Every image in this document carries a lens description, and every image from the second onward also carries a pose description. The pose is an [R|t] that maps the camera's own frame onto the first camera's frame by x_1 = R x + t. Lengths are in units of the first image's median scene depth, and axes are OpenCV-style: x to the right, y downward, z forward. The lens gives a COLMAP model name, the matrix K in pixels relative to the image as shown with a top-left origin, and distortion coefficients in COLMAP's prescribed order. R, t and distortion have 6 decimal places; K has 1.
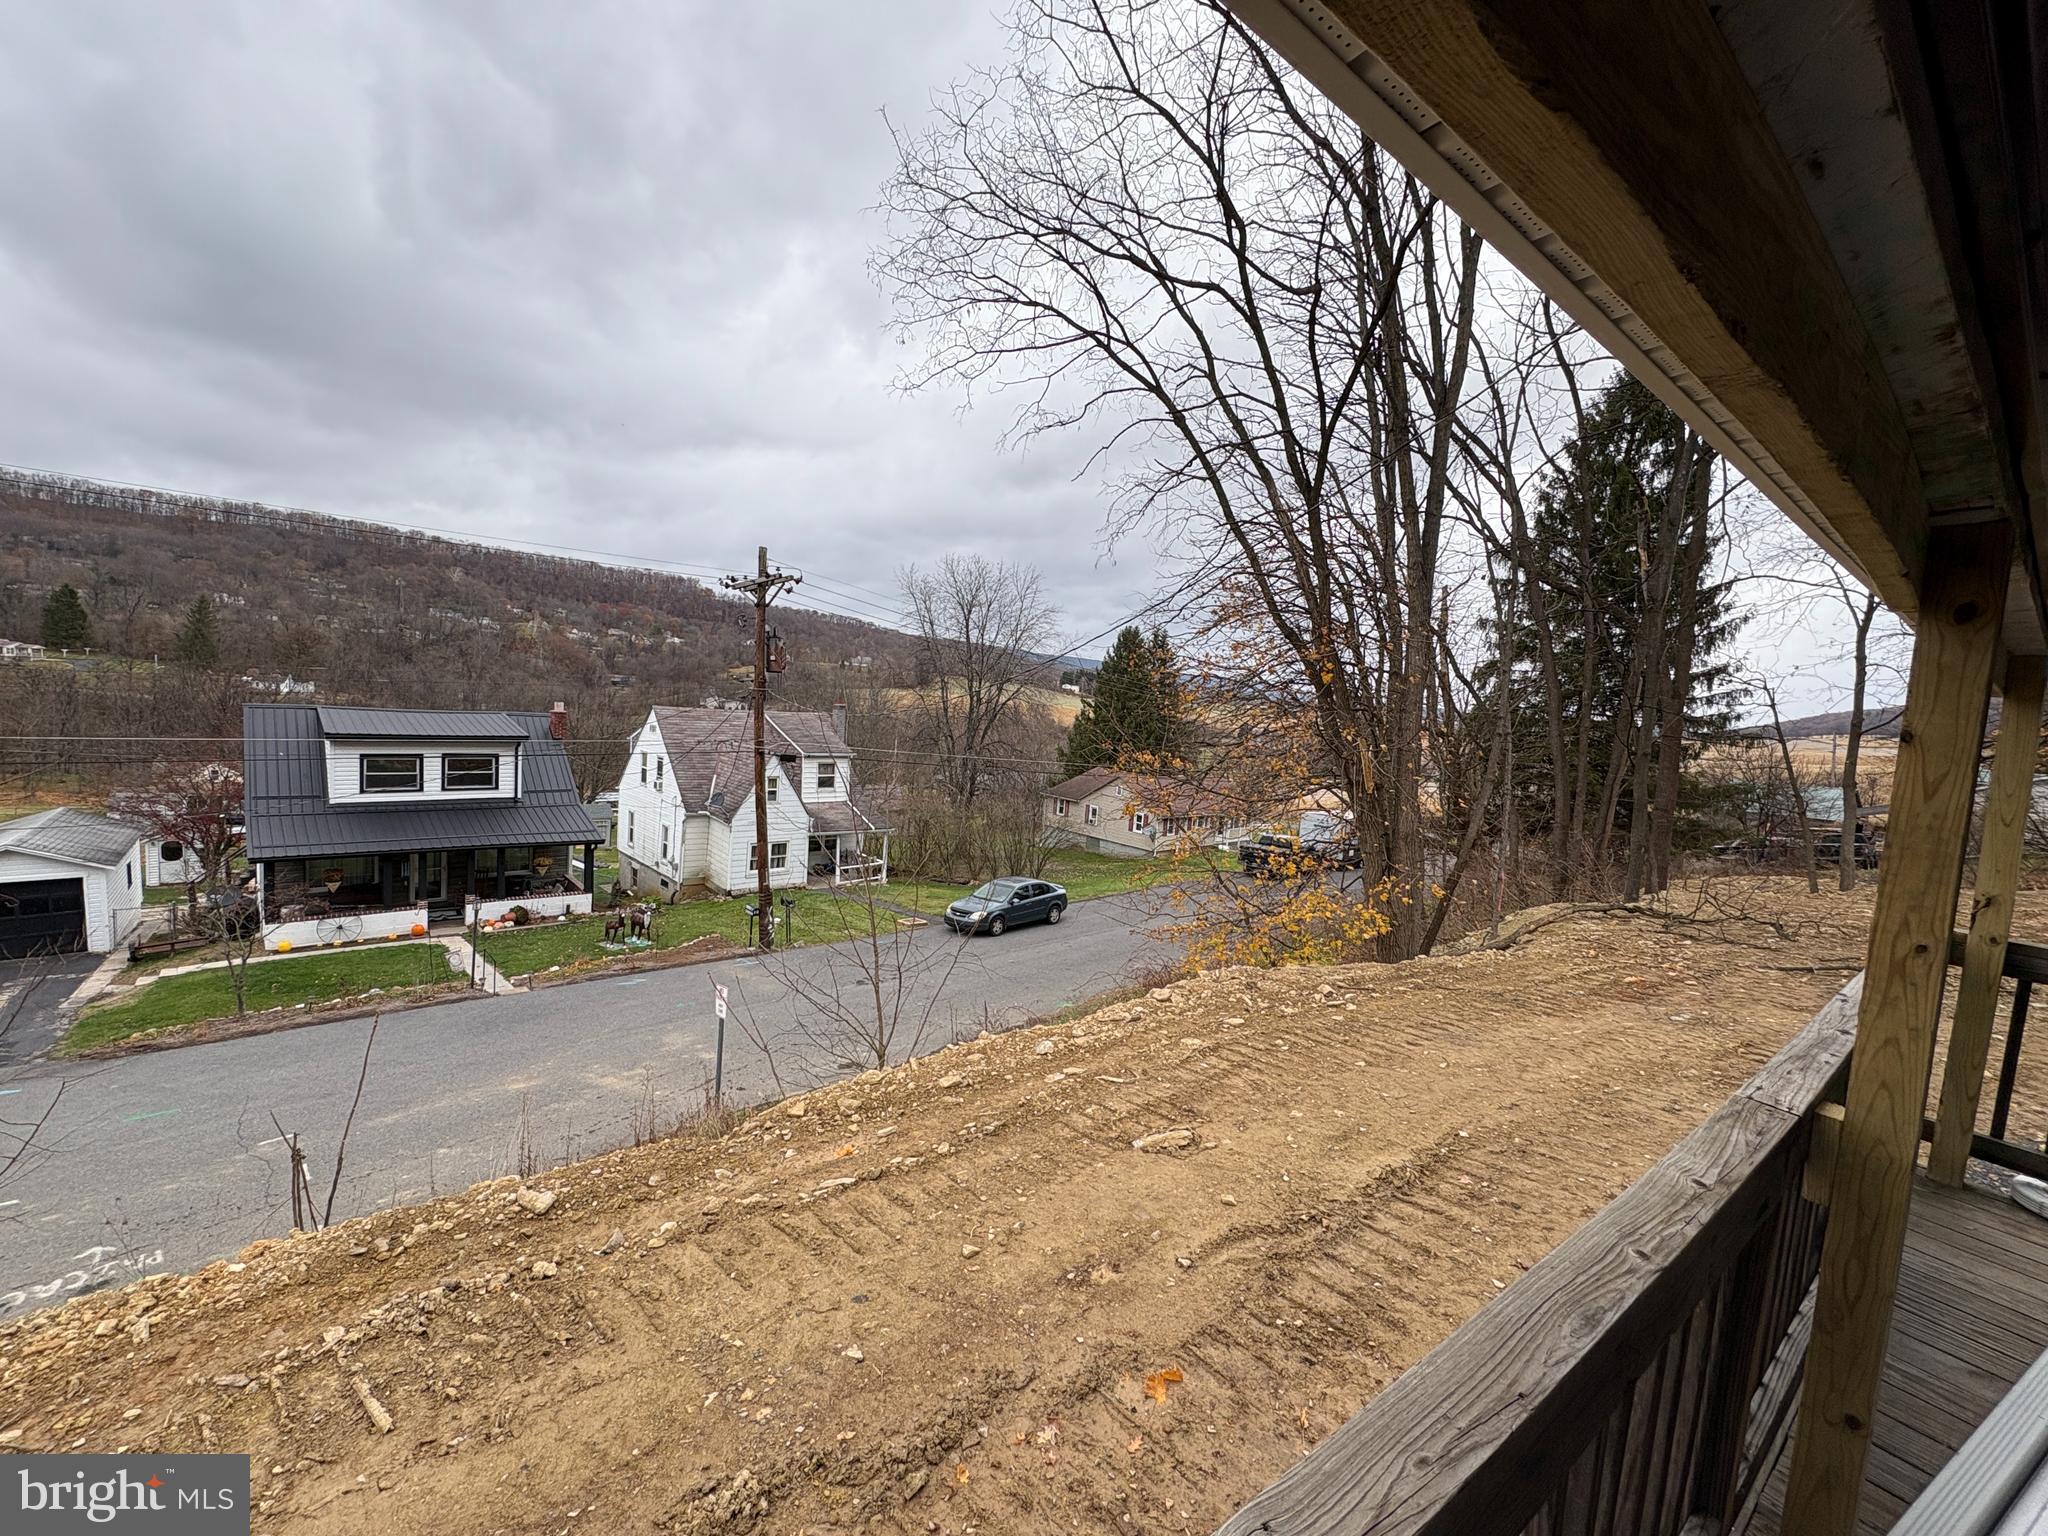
lens RADIAL K [[816.8, 0, 1012.4], [0, 816.8, 767.4], [0, 0, 1]] dist [-0.000287, 0.000297]
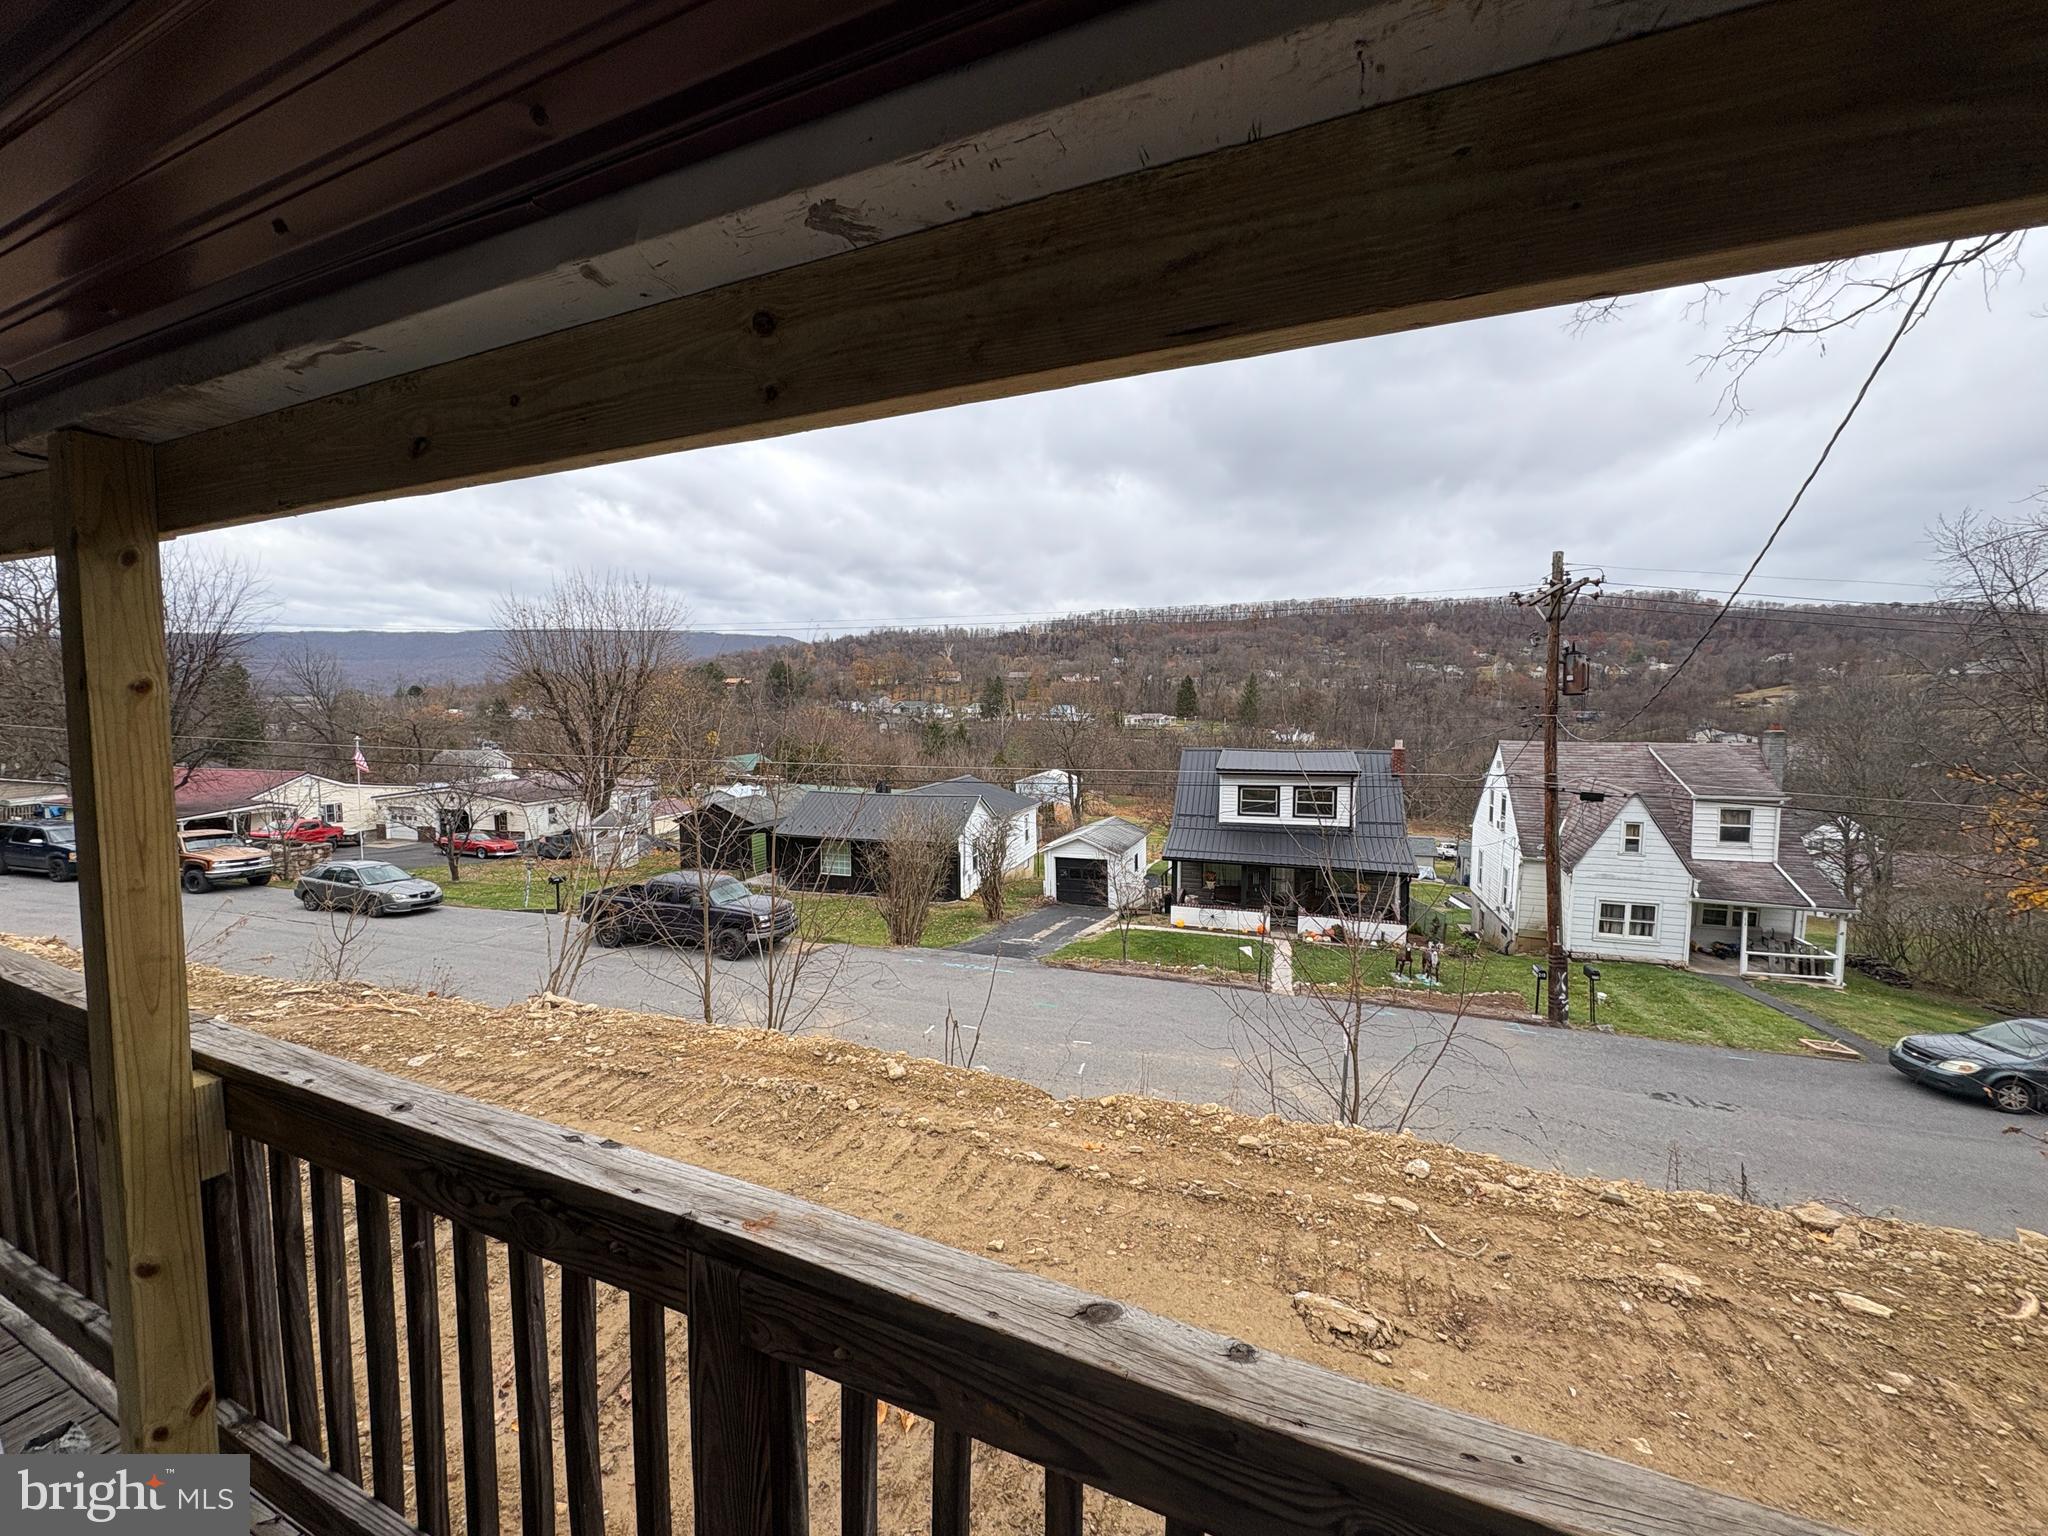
lens RADIAL K [[816.8, 0, 1035.7], [0, 816.8, 769.3], [0, 0, 1]] dist [-0.000287, 0.000297]
pose [[0.475750, -0.002785, -0.879576, 0.168651], [-0.040467, 0.998867, -0.025051, 0.003853], [0.878649, 0.047511, 0.475098, 0.102066]]
